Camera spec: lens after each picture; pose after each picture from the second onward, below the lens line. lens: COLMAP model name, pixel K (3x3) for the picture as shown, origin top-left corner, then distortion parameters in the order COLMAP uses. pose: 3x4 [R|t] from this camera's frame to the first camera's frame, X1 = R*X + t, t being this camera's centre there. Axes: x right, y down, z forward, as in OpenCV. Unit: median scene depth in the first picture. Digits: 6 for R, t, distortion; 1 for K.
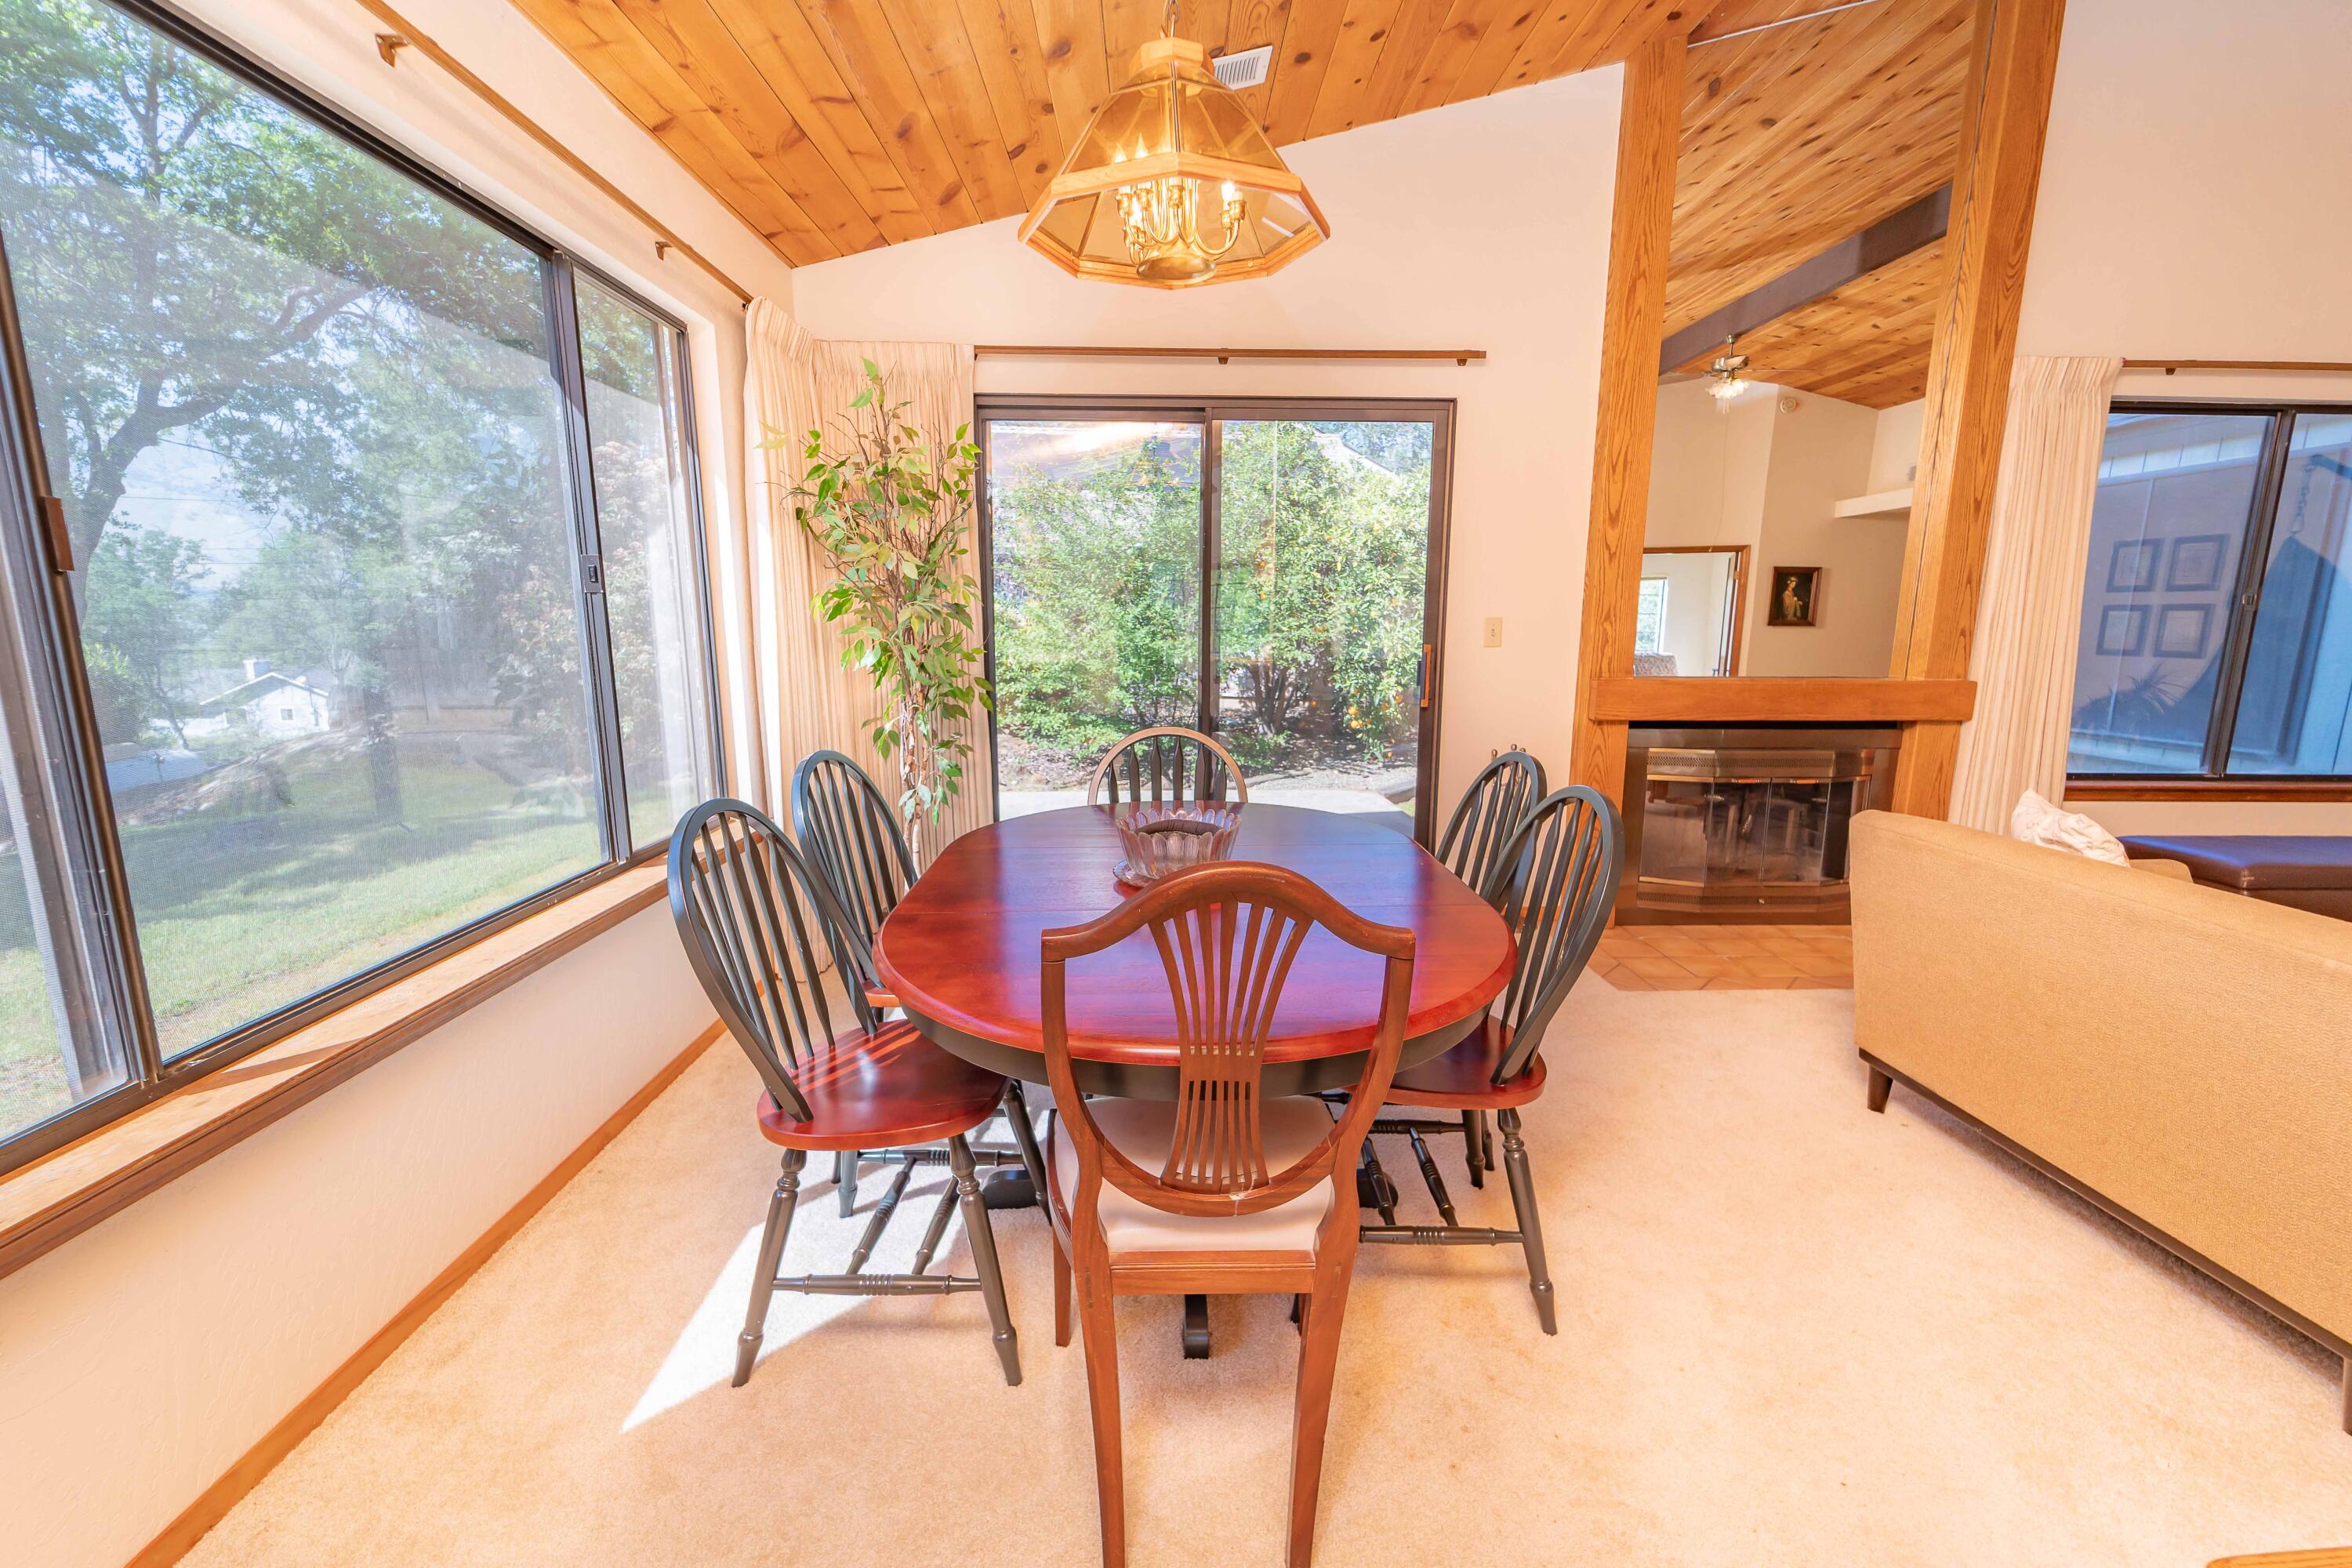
lens RADIAL K [[964.2, 0, 1186.0], [0, 964.2, 809.5], [0, 0, 1]] dist [-0.000961, -0.000165]
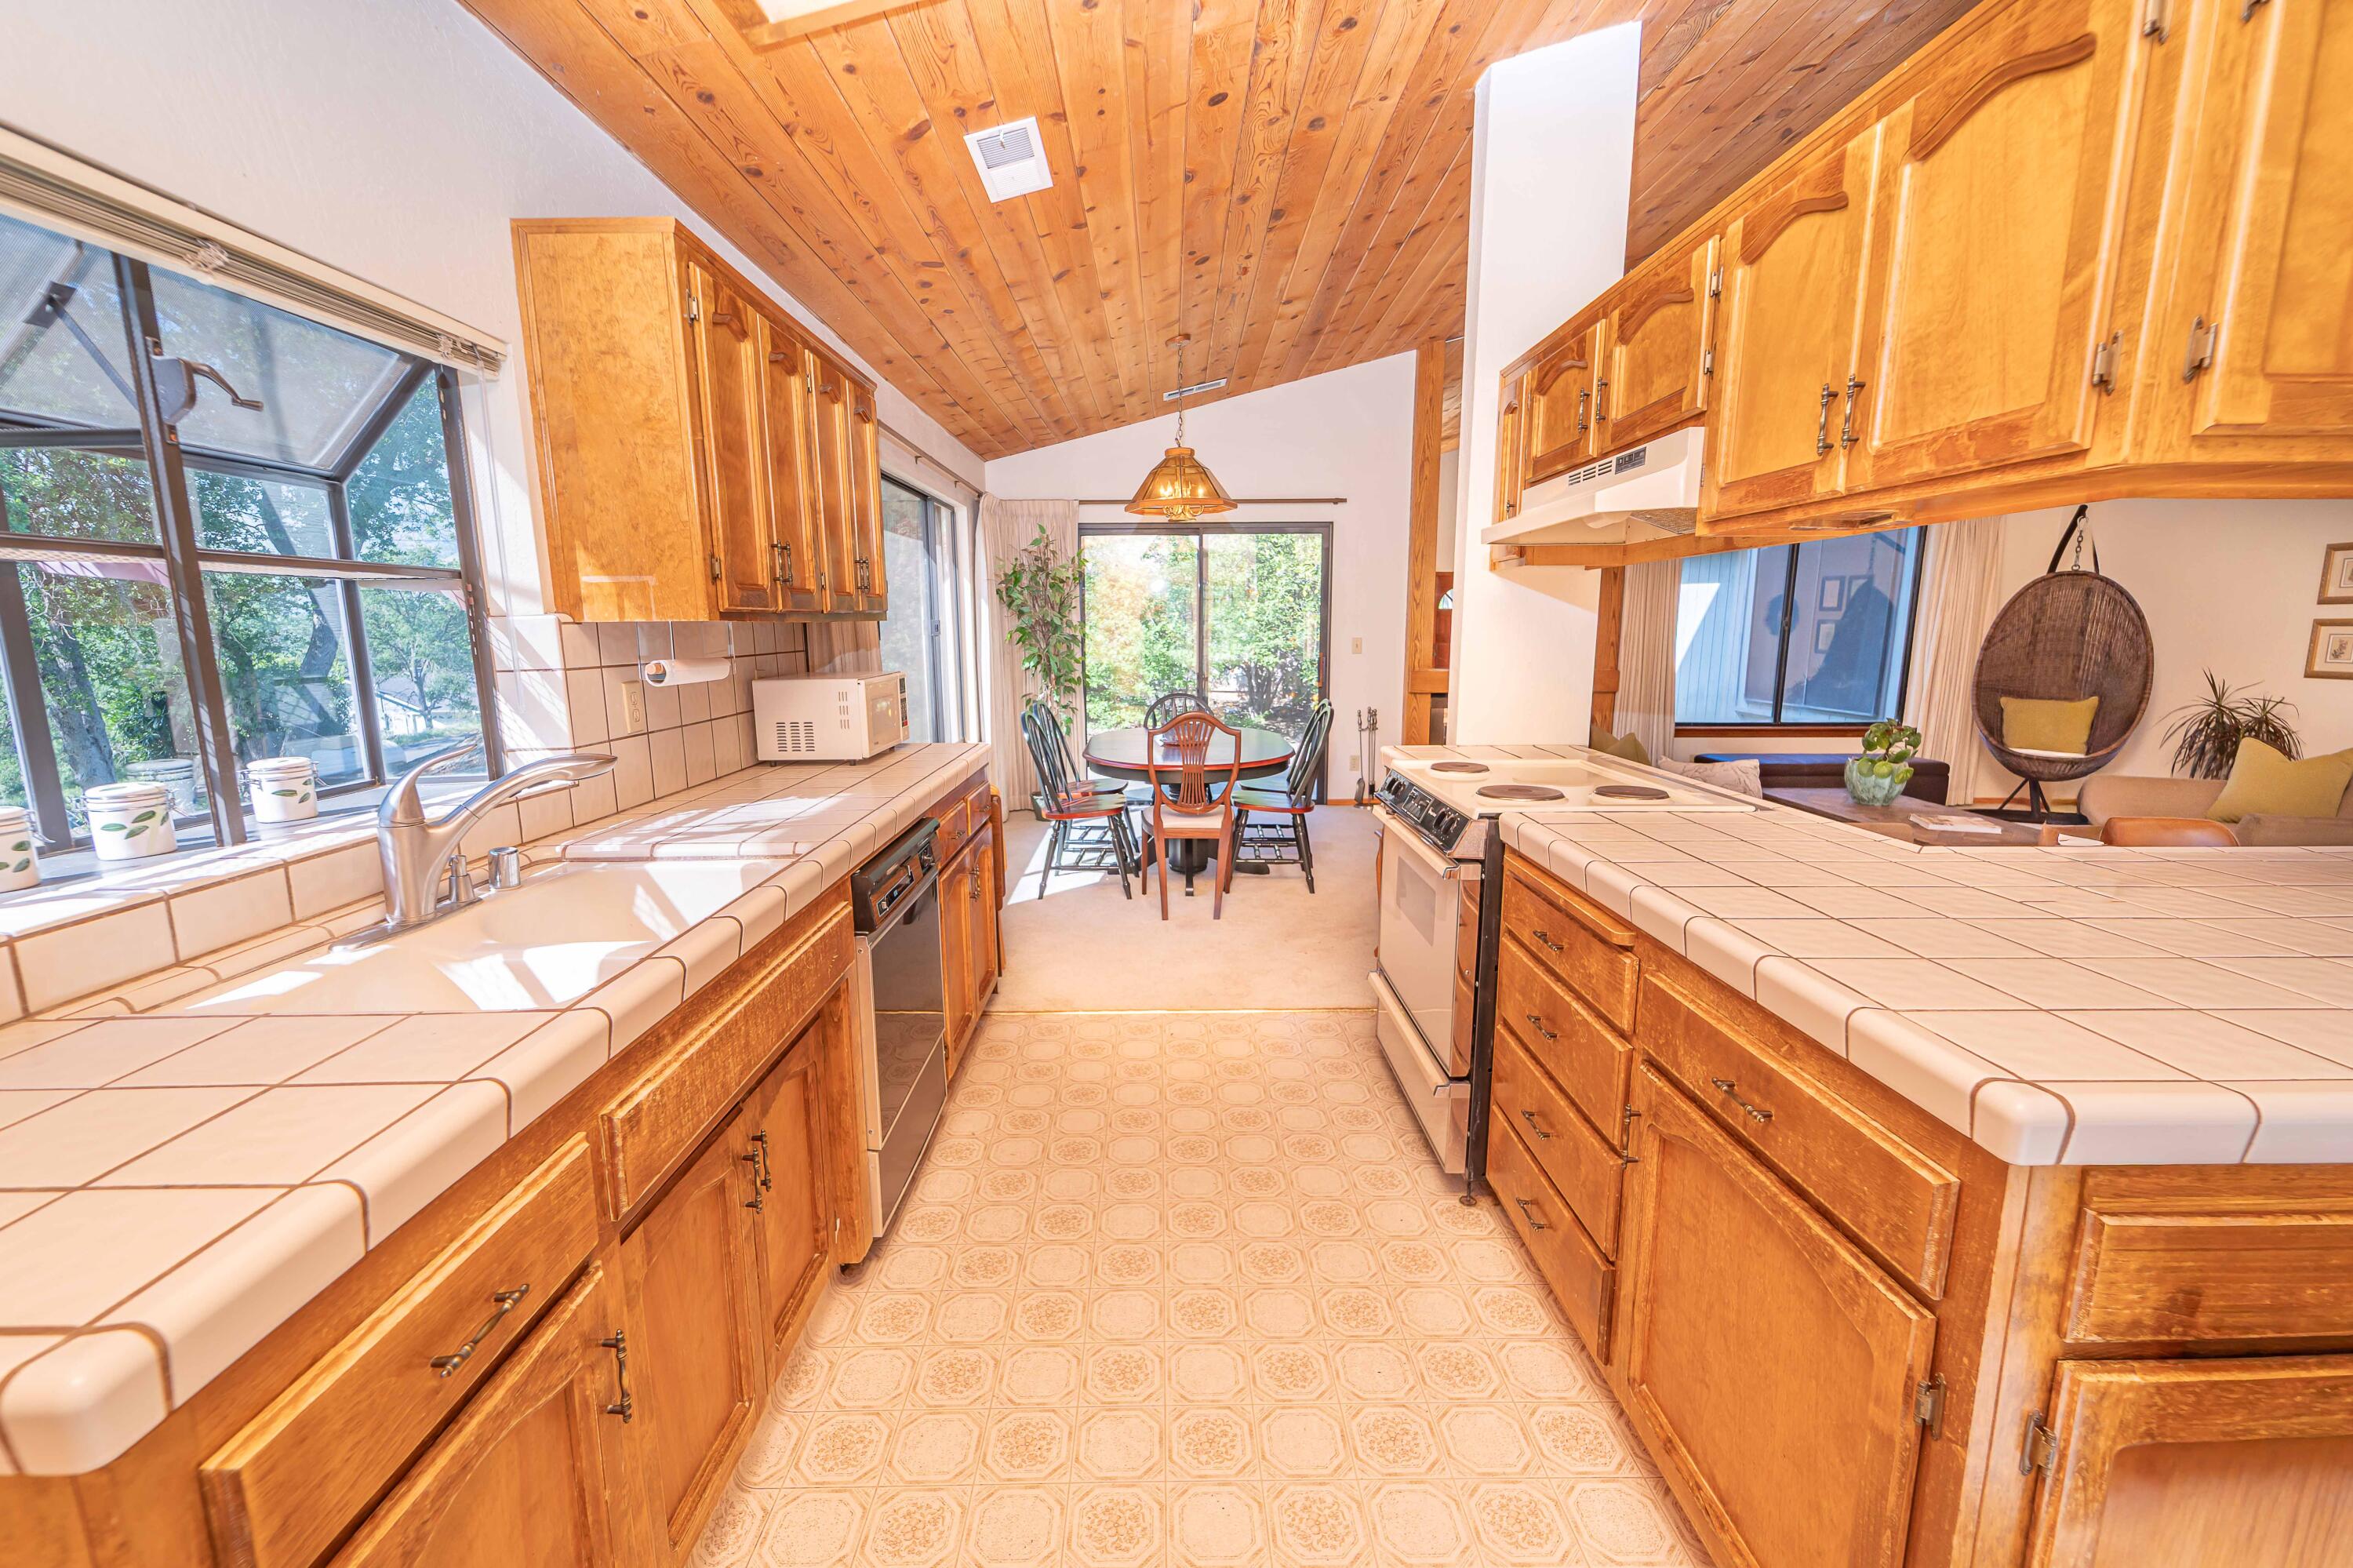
lens RADIAL K [[956.8, 0, 1164.6], [0, 956.8, 789.7], [0, 0, 1]] dist [-0.001301, -0.000729]
pose [[0.999387, -0.003178, -0.034878, 0.015722], [0.002400, 0.999748, -0.022332, 0.128448], [0.034940, 0.022235, 0.999142, -0.818115]]
